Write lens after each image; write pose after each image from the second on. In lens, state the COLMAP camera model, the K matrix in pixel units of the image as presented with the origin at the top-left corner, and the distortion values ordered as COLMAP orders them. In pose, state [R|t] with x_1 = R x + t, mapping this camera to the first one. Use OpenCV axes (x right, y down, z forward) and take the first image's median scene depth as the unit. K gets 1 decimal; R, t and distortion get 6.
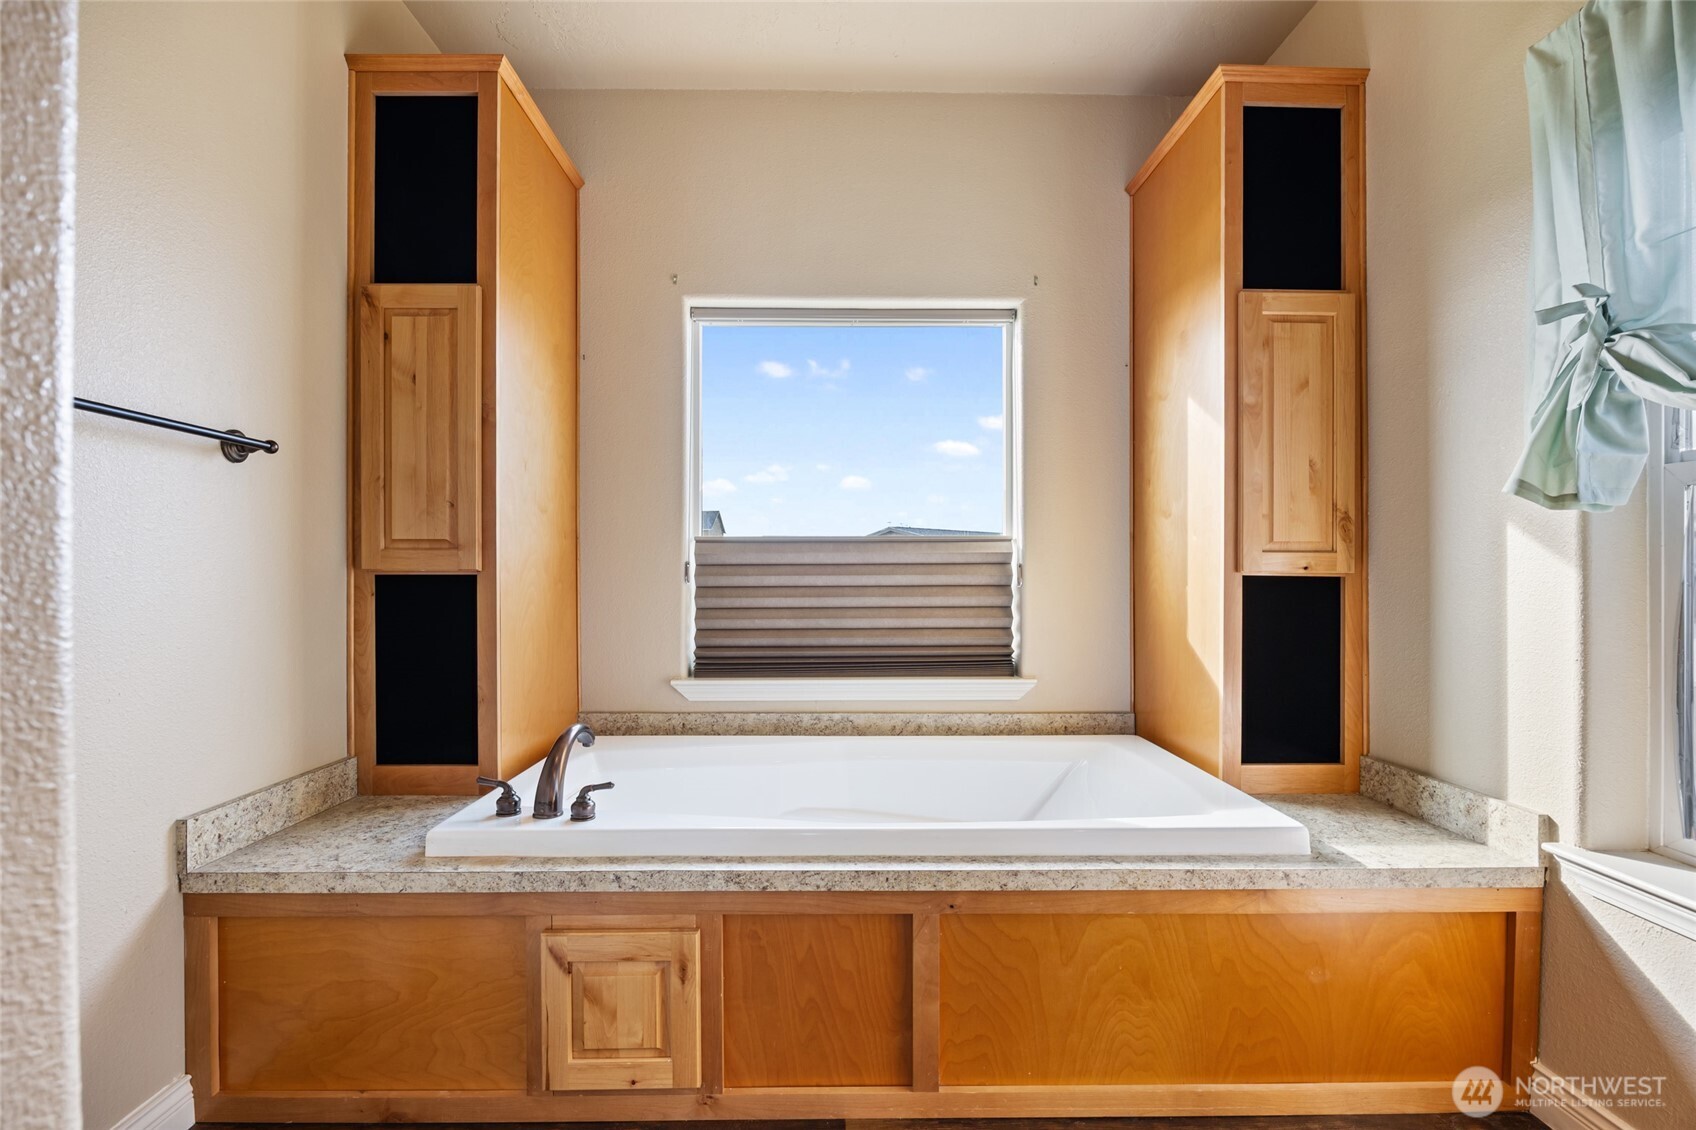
lens RADIAL K [[760.6, 0, 856.3], [0, 760.6, 576.9], [0, 0, 1]] dist [-0.011077, -0.000030]
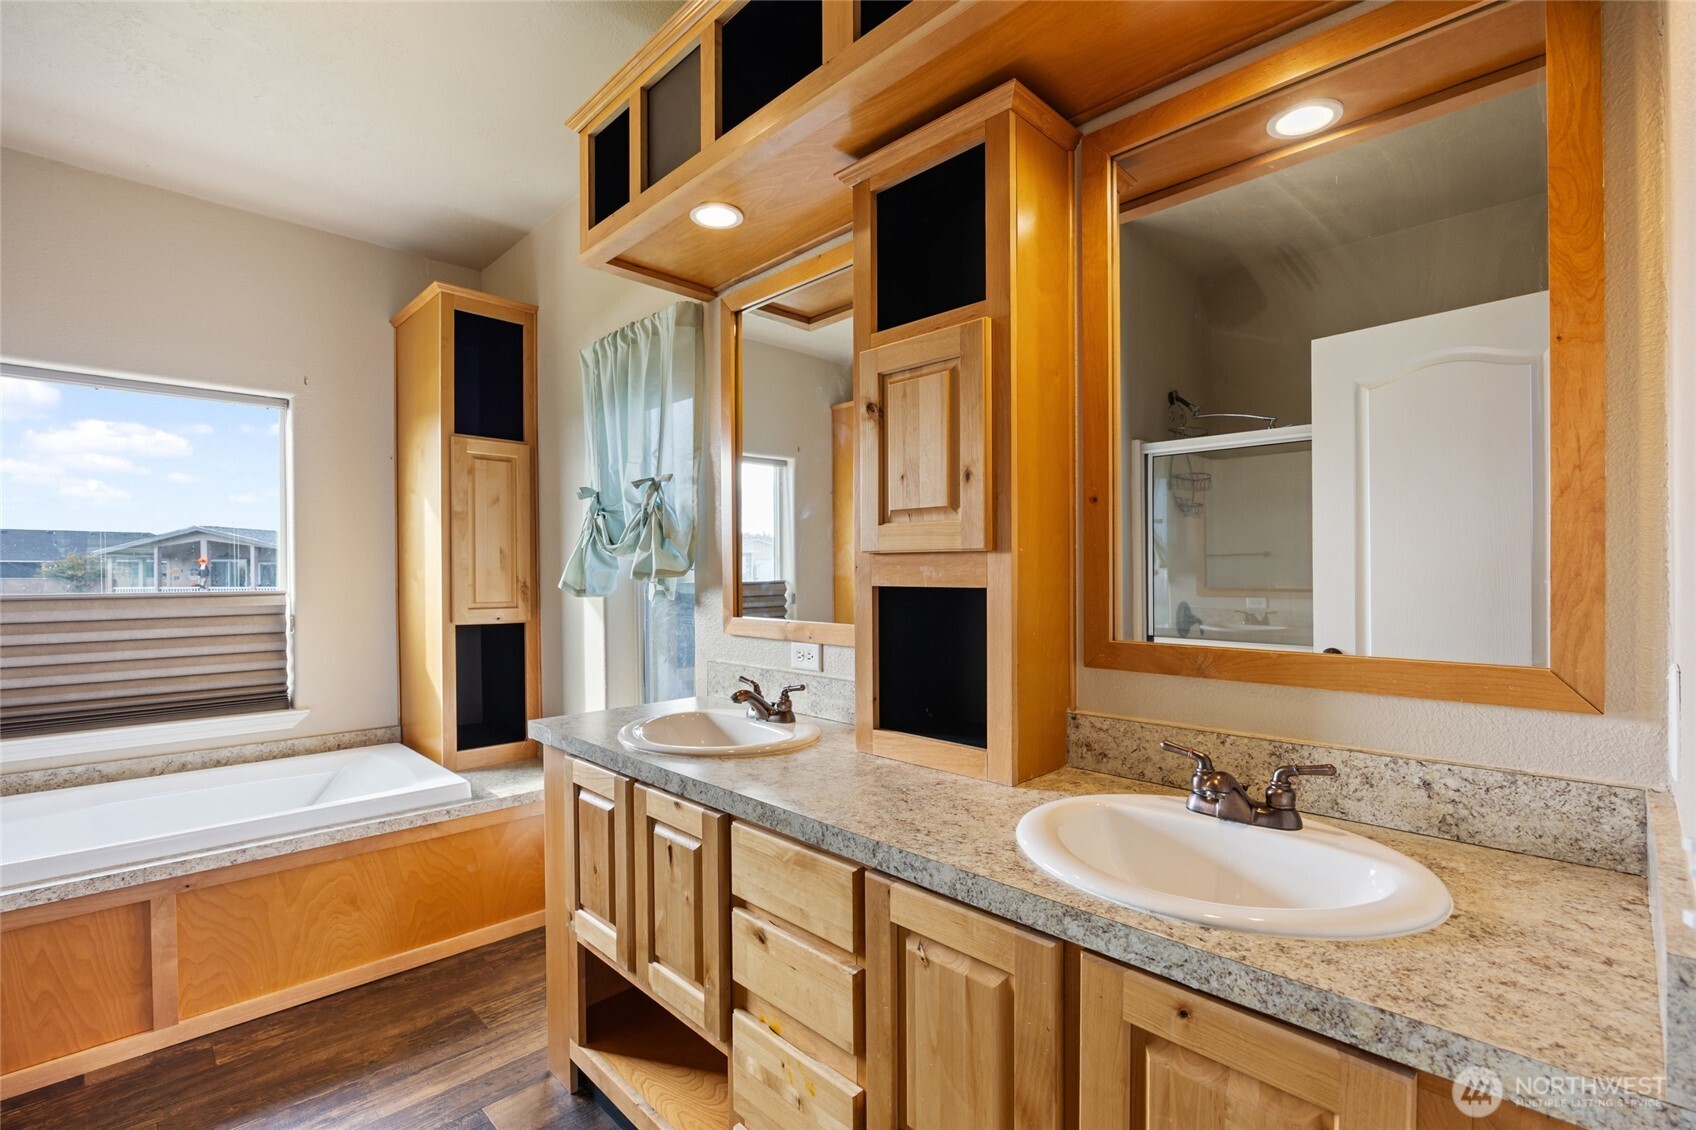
lens RADIAL K [[760.6, 0, 856.3], [0, 760.6, 576.9], [0, 0, 1]] dist [-0.011077, -0.000030]
pose [[0.725542, -0.008896, 0.688120, 0.054018], [0.012320, 0.999924, -0.000062, -0.088134], [-0.688068, 0.008522, 0.725597, -0.640493]]
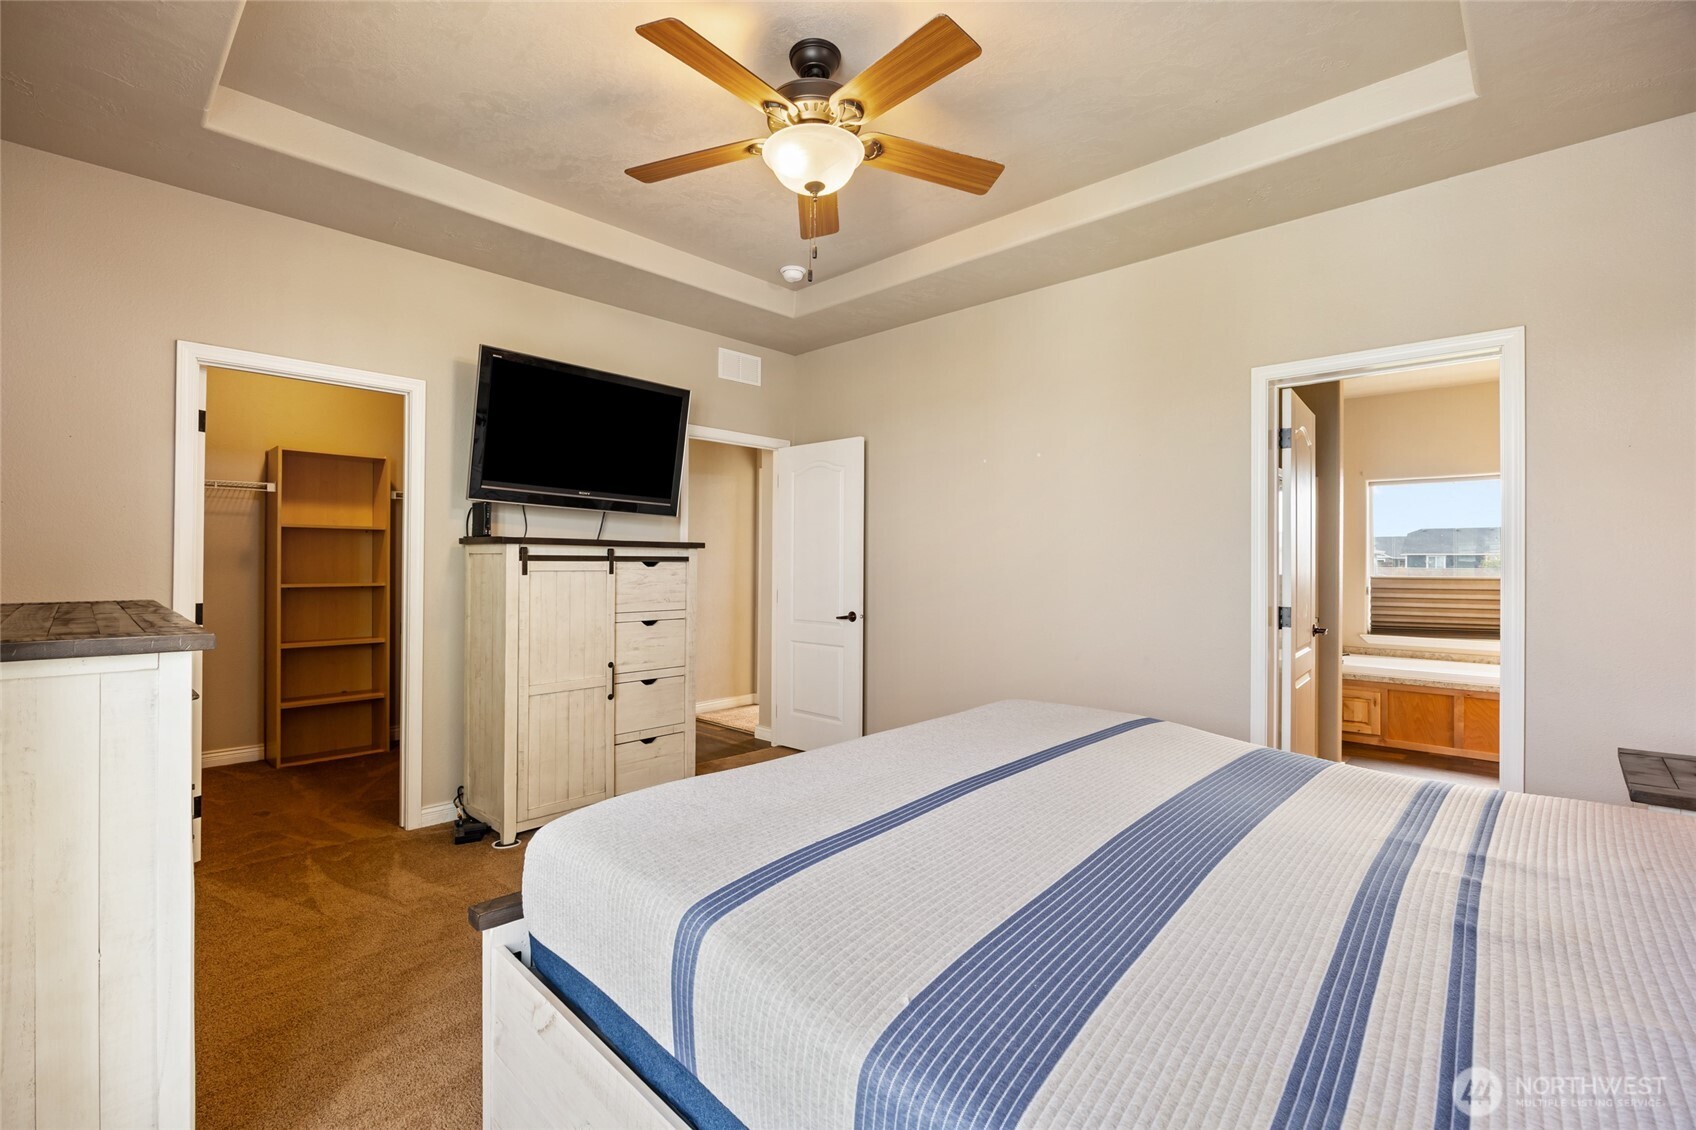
lens RADIAL K [[745.4, 0, 857.3], [0, 745.4, 558.7], [0, 0, 1]] dist [-0.016493, -0.000107]
pose [[0.716049, -0.001561, -0.698048, 0.356576], [-0.015362, 0.999720, -0.017993, -0.056871], [0.697881, 0.023607, 0.715825, -2.491684]]
